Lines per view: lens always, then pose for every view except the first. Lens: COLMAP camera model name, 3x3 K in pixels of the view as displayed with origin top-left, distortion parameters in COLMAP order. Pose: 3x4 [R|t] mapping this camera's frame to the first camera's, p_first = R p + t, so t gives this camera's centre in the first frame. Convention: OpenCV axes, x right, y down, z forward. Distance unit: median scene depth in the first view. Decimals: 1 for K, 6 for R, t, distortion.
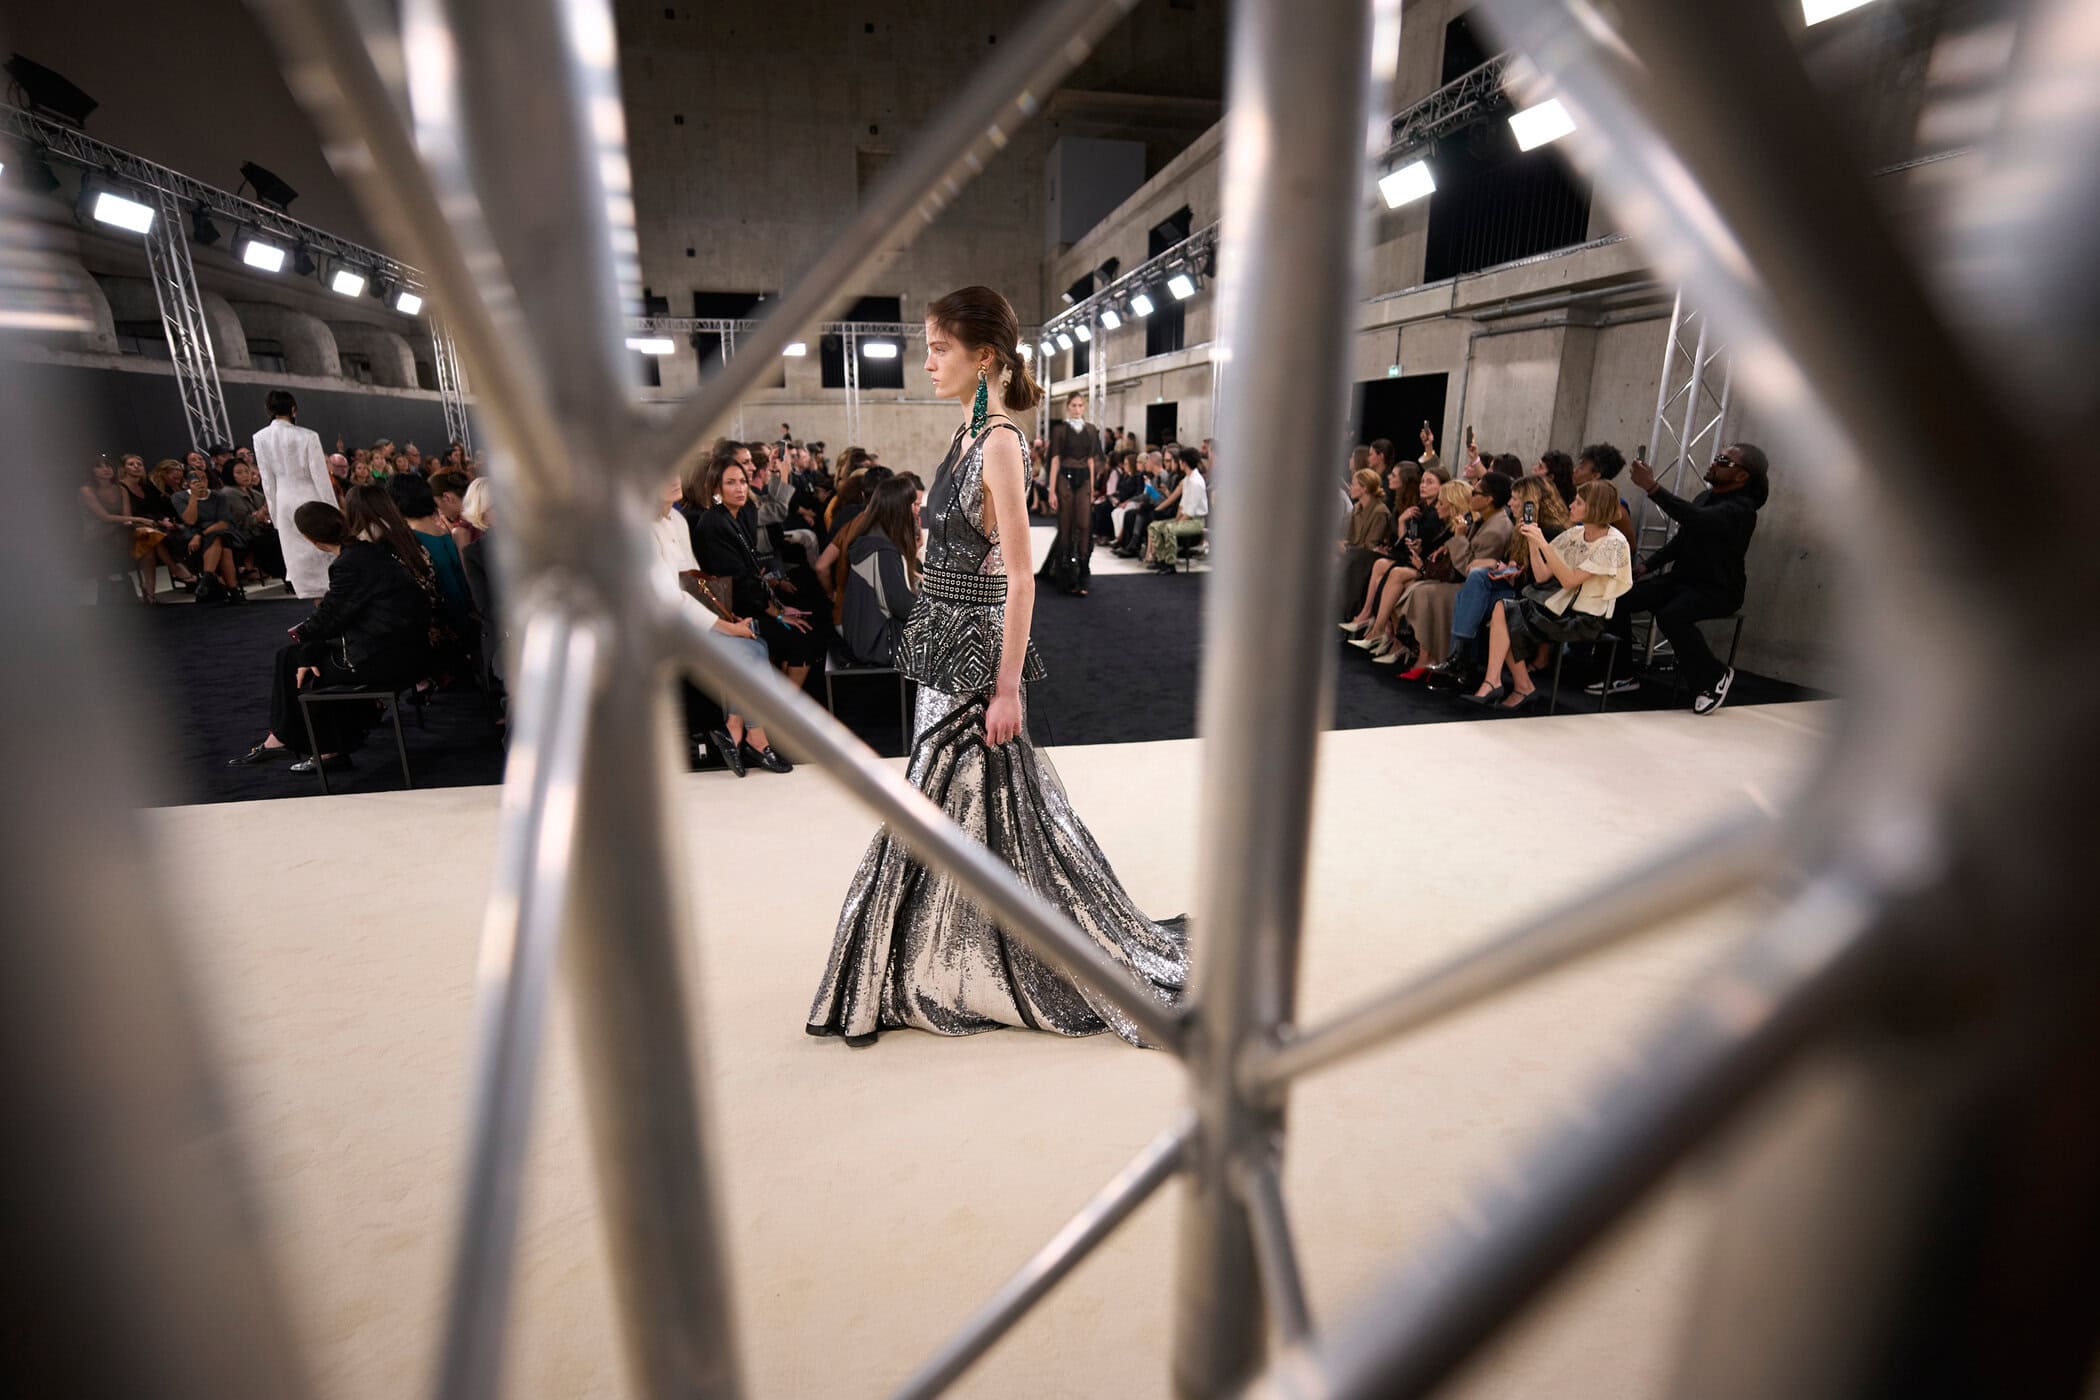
lens RADIAL K [[941.5, 0, 1050.0], [0, 941.5, 700.0], [0, 0, 1]] dist [-0.009710, 0.000569]
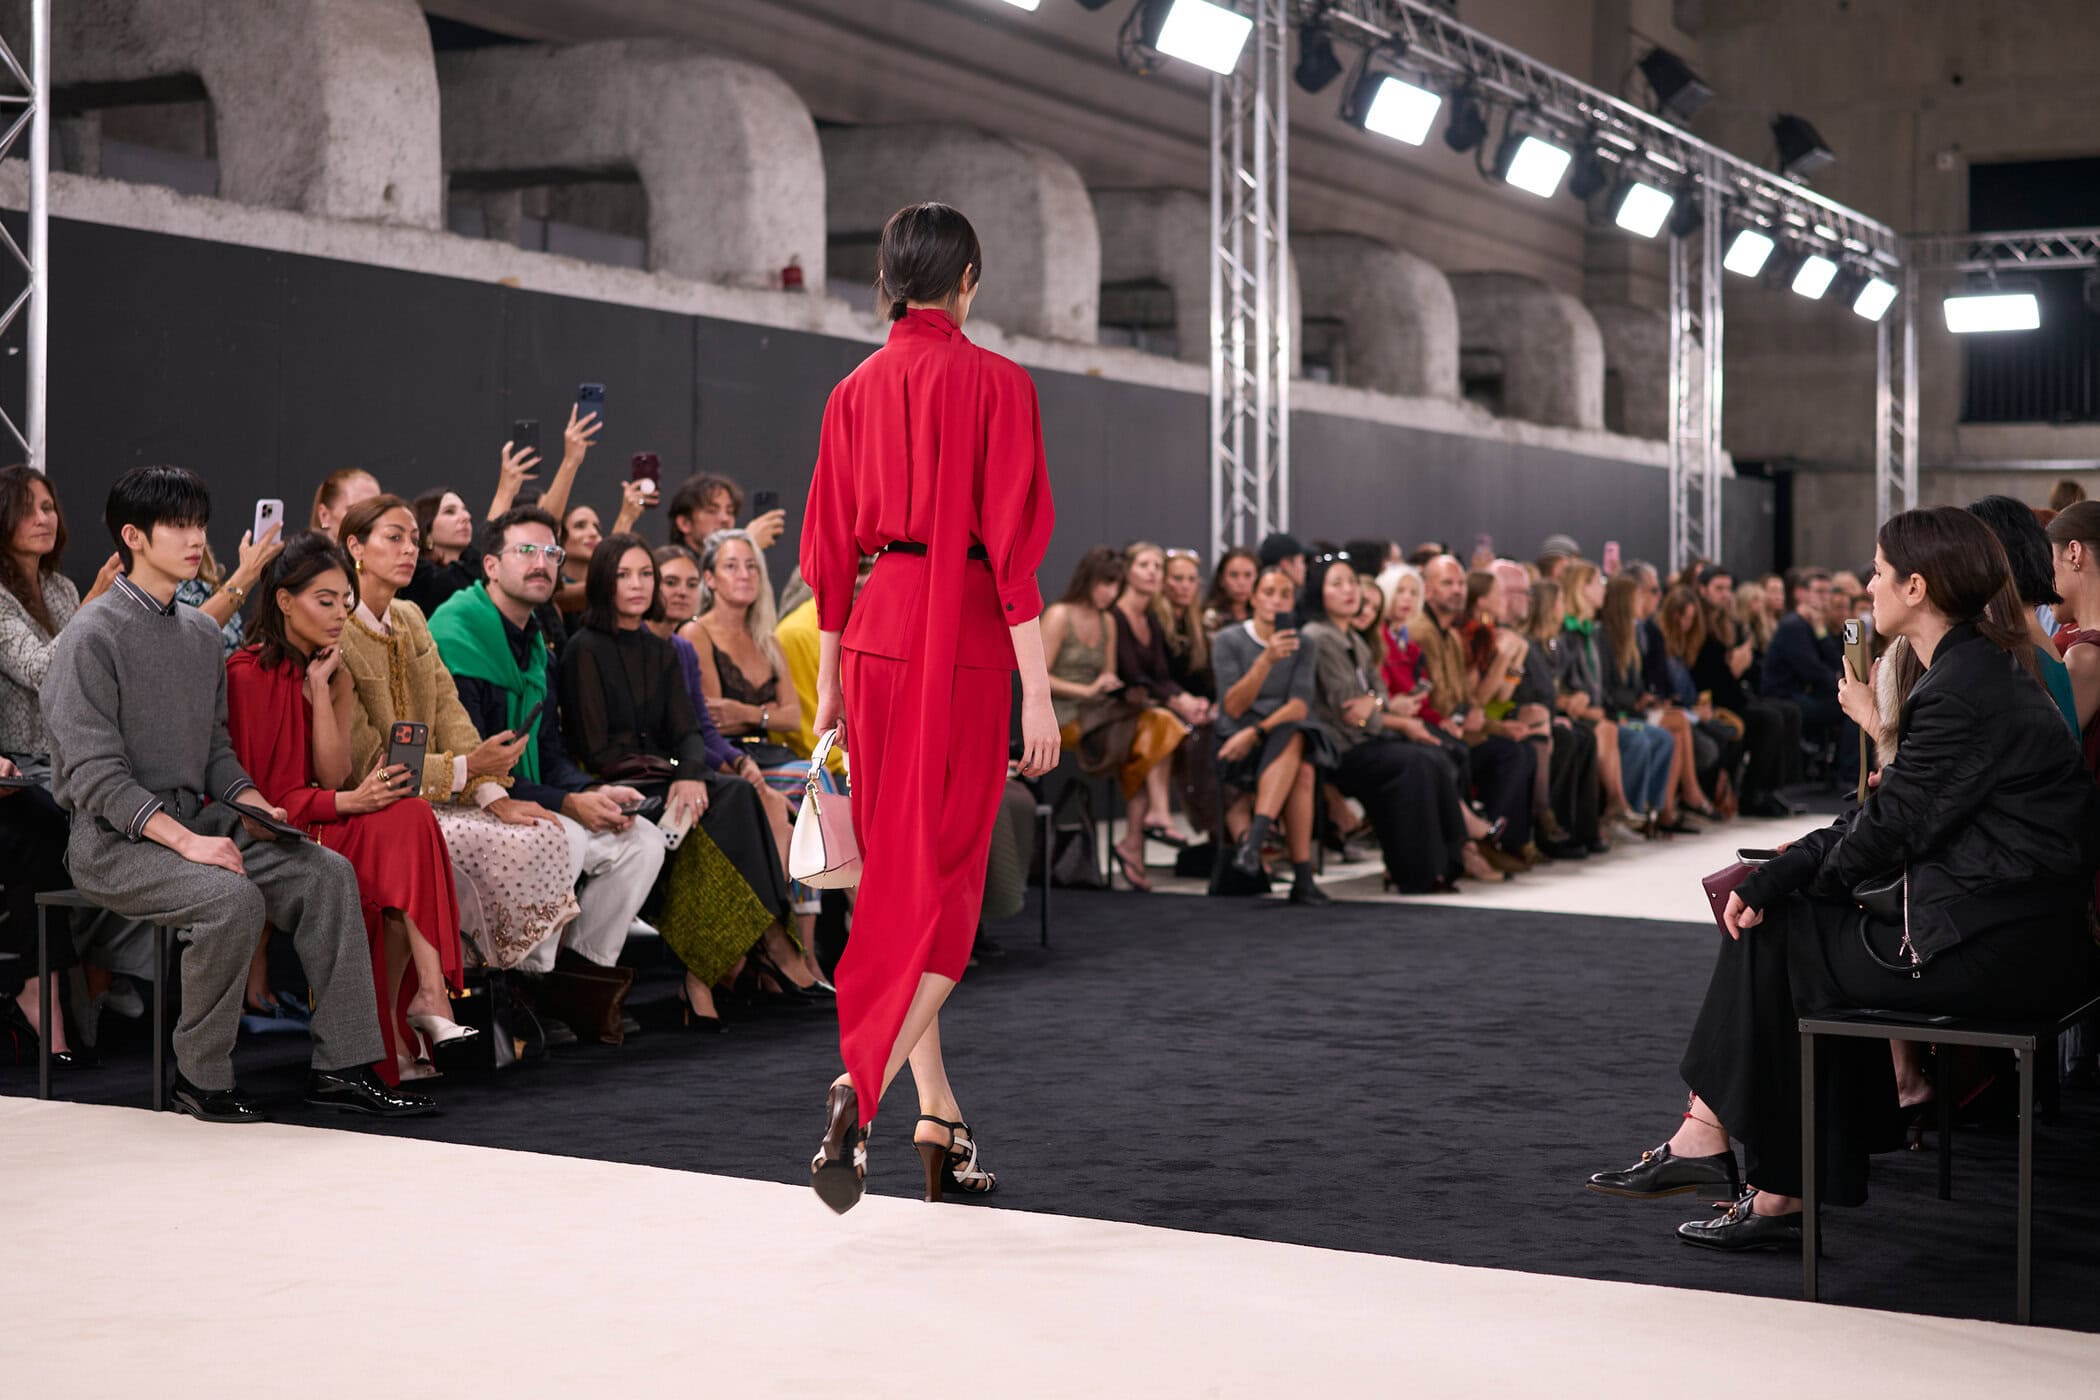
lens RADIAL K [[3106.0, 0, 1054.6], [0, 3106.0, 545.0], [0, 0, 1]] dist [-0.043152, 0.110181]
pose [[0.768505, -0.006840, -0.639807, -0.055647], [-0.180166, 0.957170, -0.226639, 0.035639], [0.613955, 0.289445, 0.734358, -0.037585]]
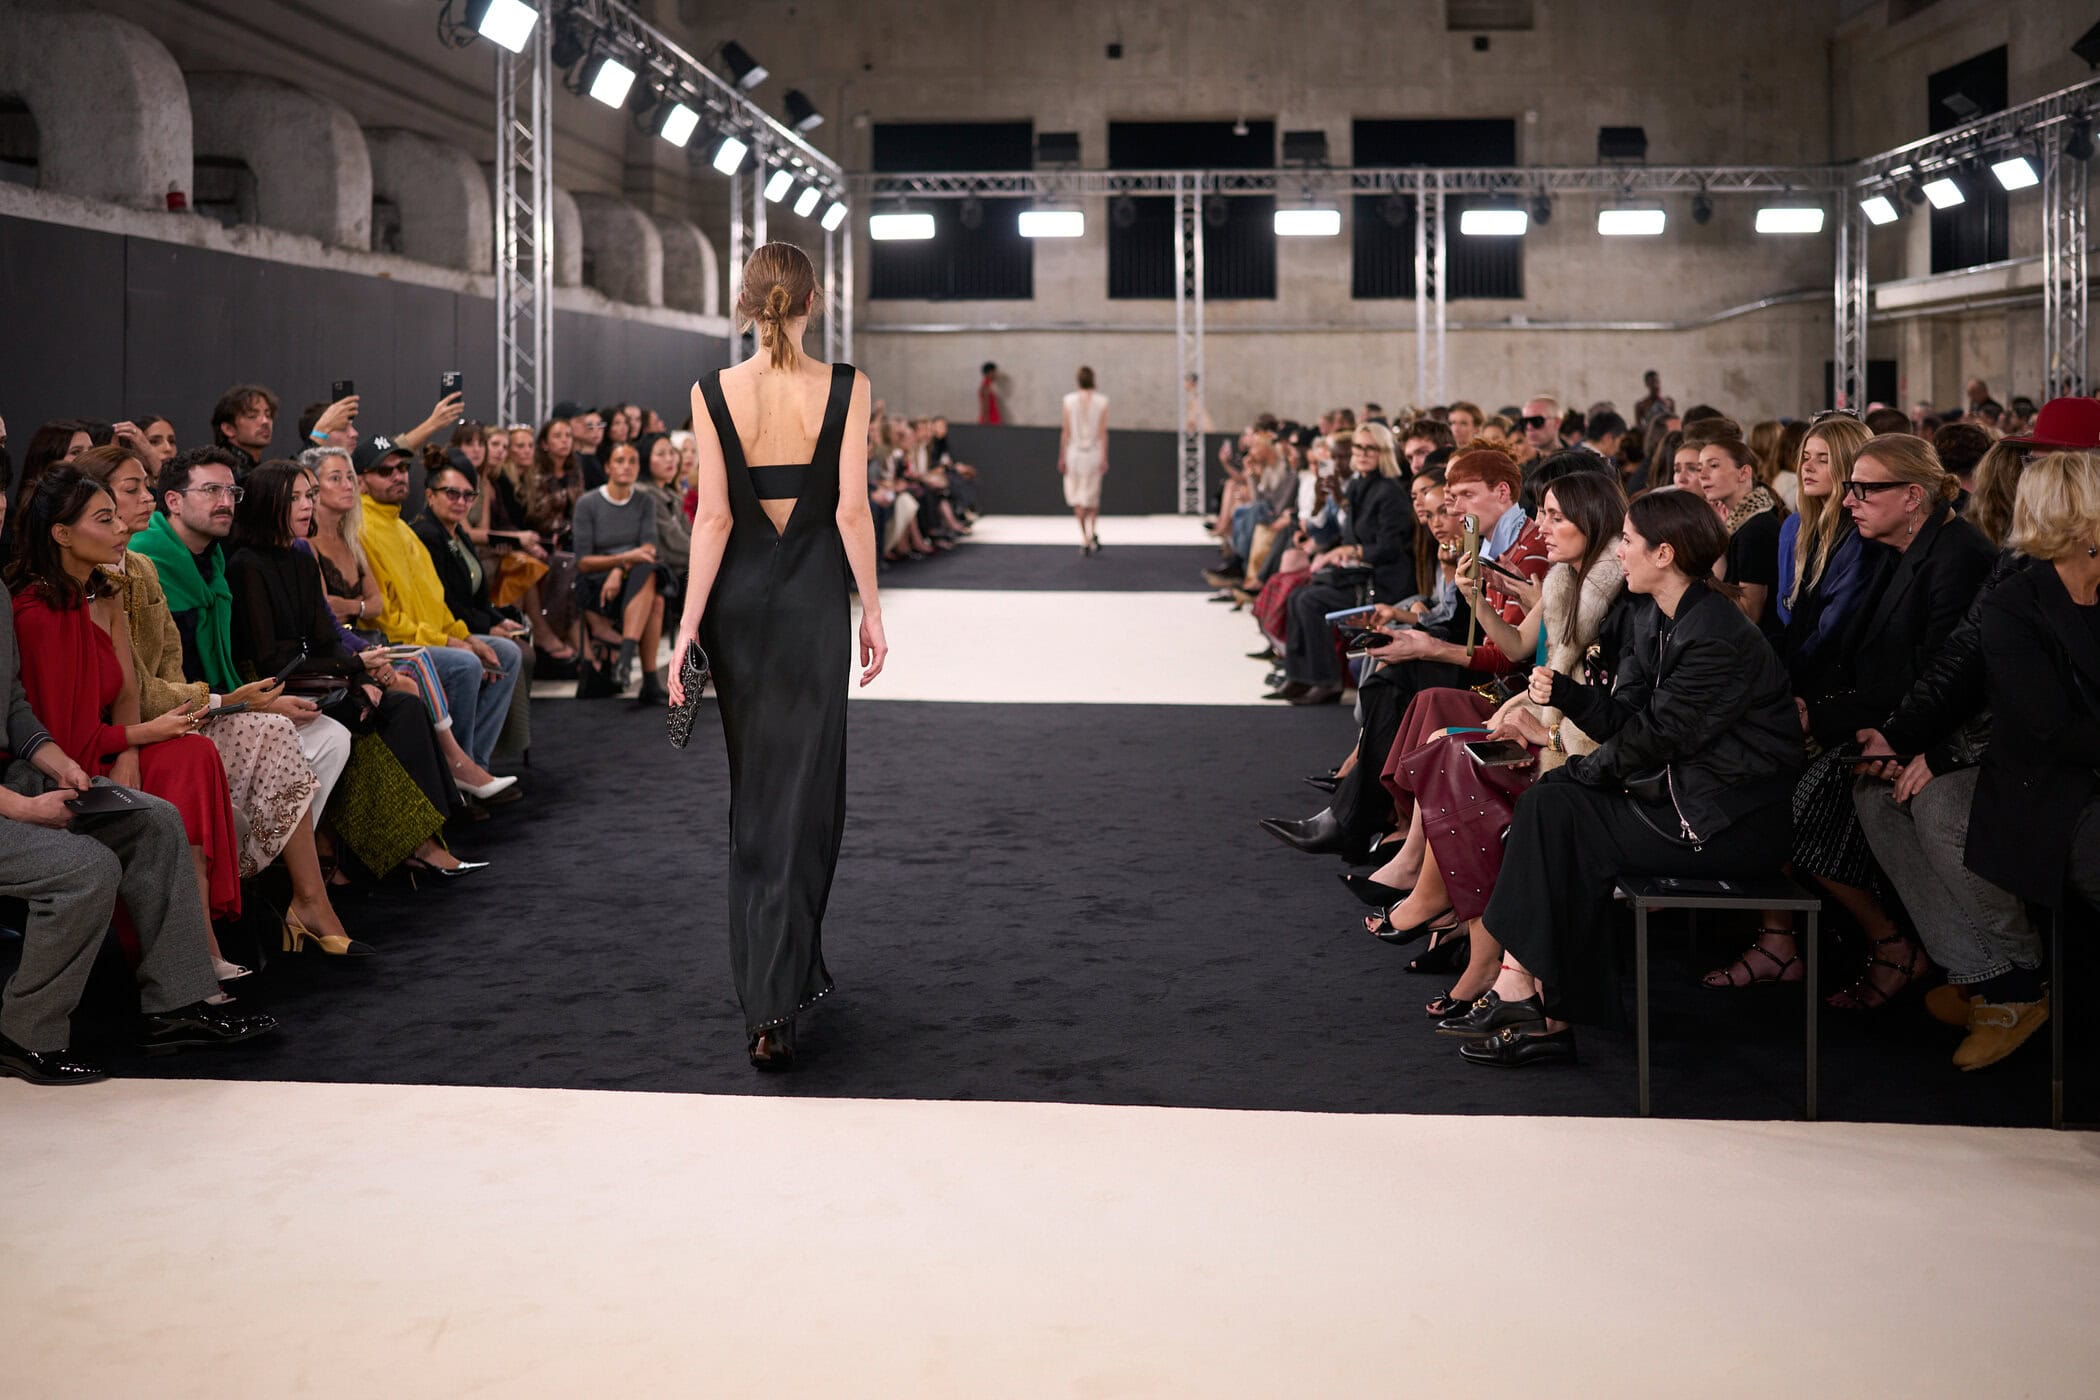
lens RADIAL K [[2103.1, 0, 992.9], [0, 2103.1, 370.7], [0, 0, 1]] dist [-0.045142, 0.207950]
pose [[0.962100, -0.004629, -0.272658, -0.196327], [-0.072759, 0.959252, -0.273025, 0.012559], [0.262811, 0.282516, 0.922559, -0.038124]]
